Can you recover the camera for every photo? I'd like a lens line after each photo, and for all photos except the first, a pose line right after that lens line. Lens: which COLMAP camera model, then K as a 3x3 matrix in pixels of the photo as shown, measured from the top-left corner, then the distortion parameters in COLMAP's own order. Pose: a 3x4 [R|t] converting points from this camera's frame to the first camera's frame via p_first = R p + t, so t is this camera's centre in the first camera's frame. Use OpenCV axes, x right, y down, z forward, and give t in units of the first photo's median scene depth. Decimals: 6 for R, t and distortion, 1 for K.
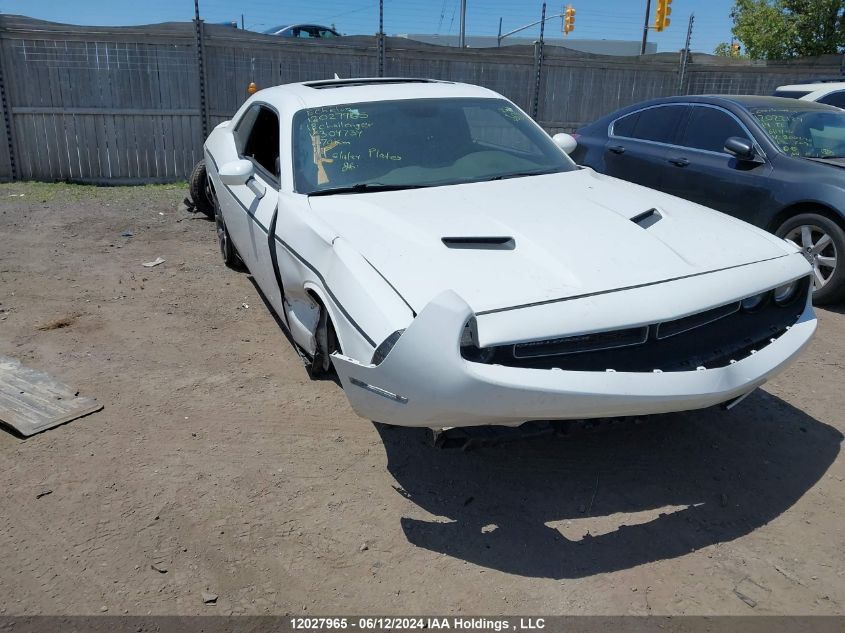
lens RADIAL K [[710.9, 0, 418.4], [0, 710.9, 317.1], [0, 0, 1]] dist [0.005100, -0.006115]
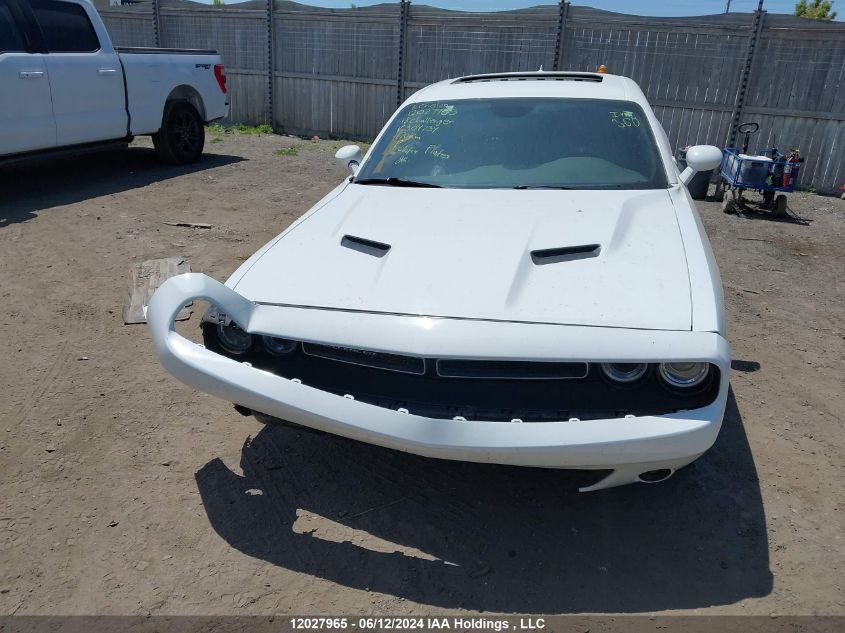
lens RADIAL K [[710.9, 0, 418.4], [0, 710.9, 317.1], [0, 0, 1]] dist [0.005100, -0.006115]
pose [[0.766326, 0.232853, -0.598768, 0.611077], [-0.209576, 0.971627, 0.109629, -0.101752], [0.607307, 0.041476, 0.793384, 0.166633]]
